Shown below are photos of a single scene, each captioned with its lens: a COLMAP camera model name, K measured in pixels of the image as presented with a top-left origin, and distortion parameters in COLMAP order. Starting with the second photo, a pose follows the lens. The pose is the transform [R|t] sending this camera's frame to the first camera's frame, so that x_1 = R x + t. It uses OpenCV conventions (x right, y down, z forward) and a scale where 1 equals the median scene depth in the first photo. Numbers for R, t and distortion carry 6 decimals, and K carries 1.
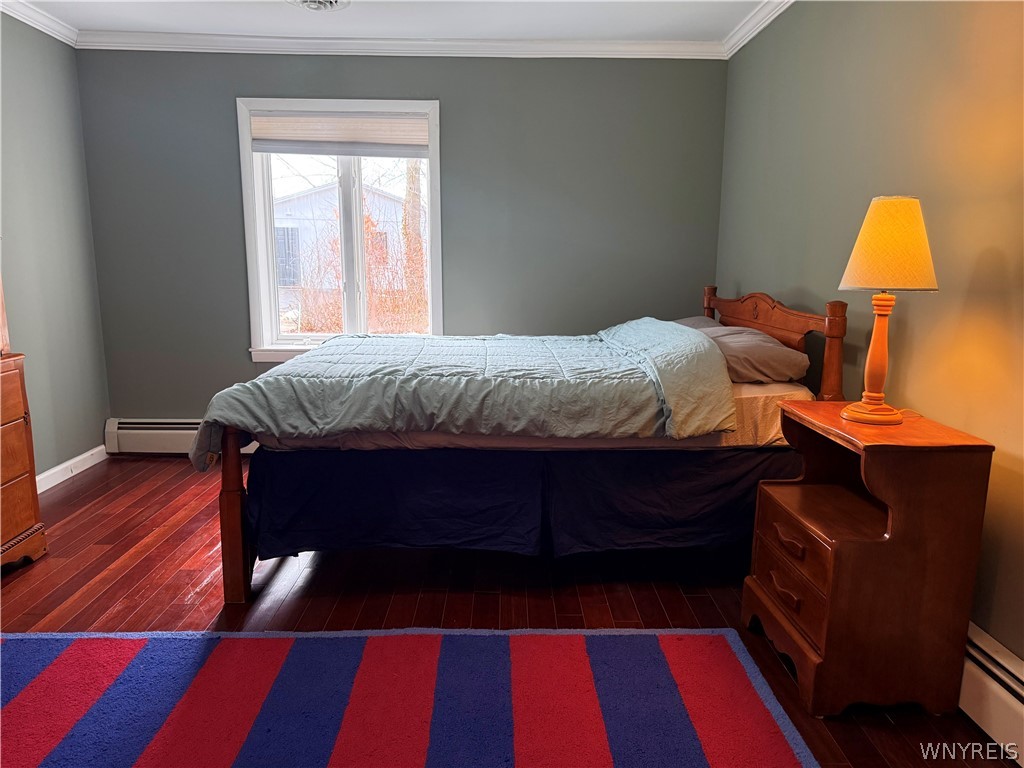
lens RADIAL K [[717.9, 0, 512.0], [0, 717.9, 384.0], [0, 0, 1]] dist [0.095074, -0.146842]
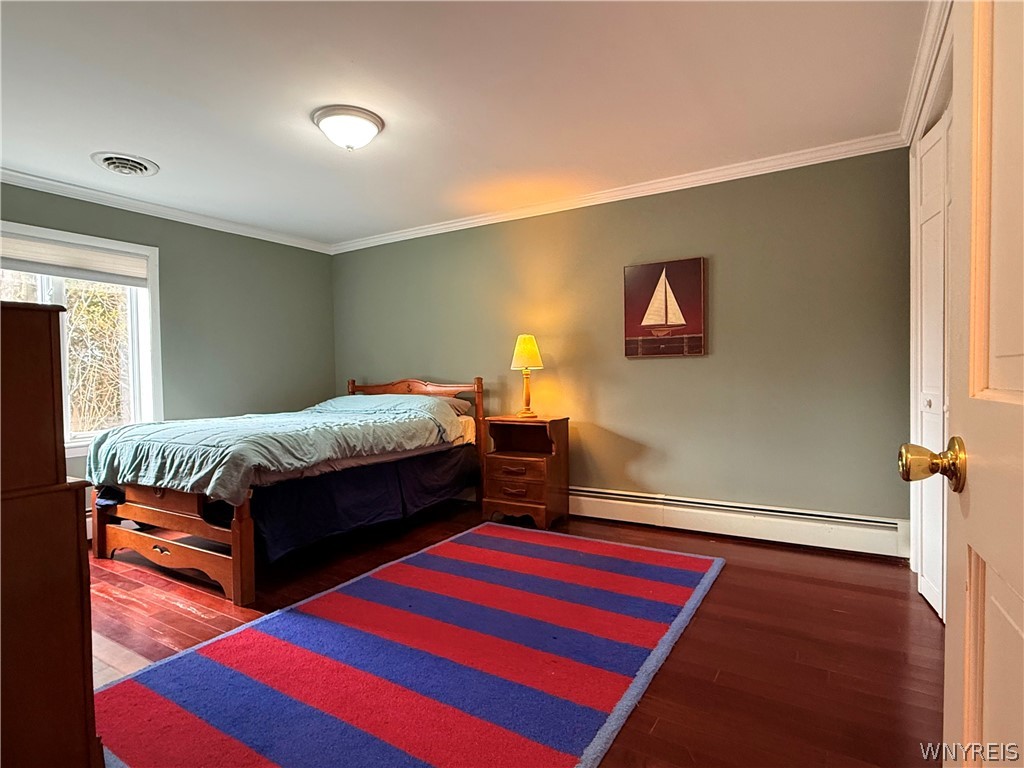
lens RADIAL K [[546.6, 0, 510.5], [0, 546.6, 399.6], [0, 0, 1]] dist [-0.000231, 0.000018]
pose [[0.540667, -0.051922, 0.839633, -0.985379], [0.169517, 0.984344, -0.048286, 0.058827], [-0.823980, 0.168439, 0.541003, -0.022727]]
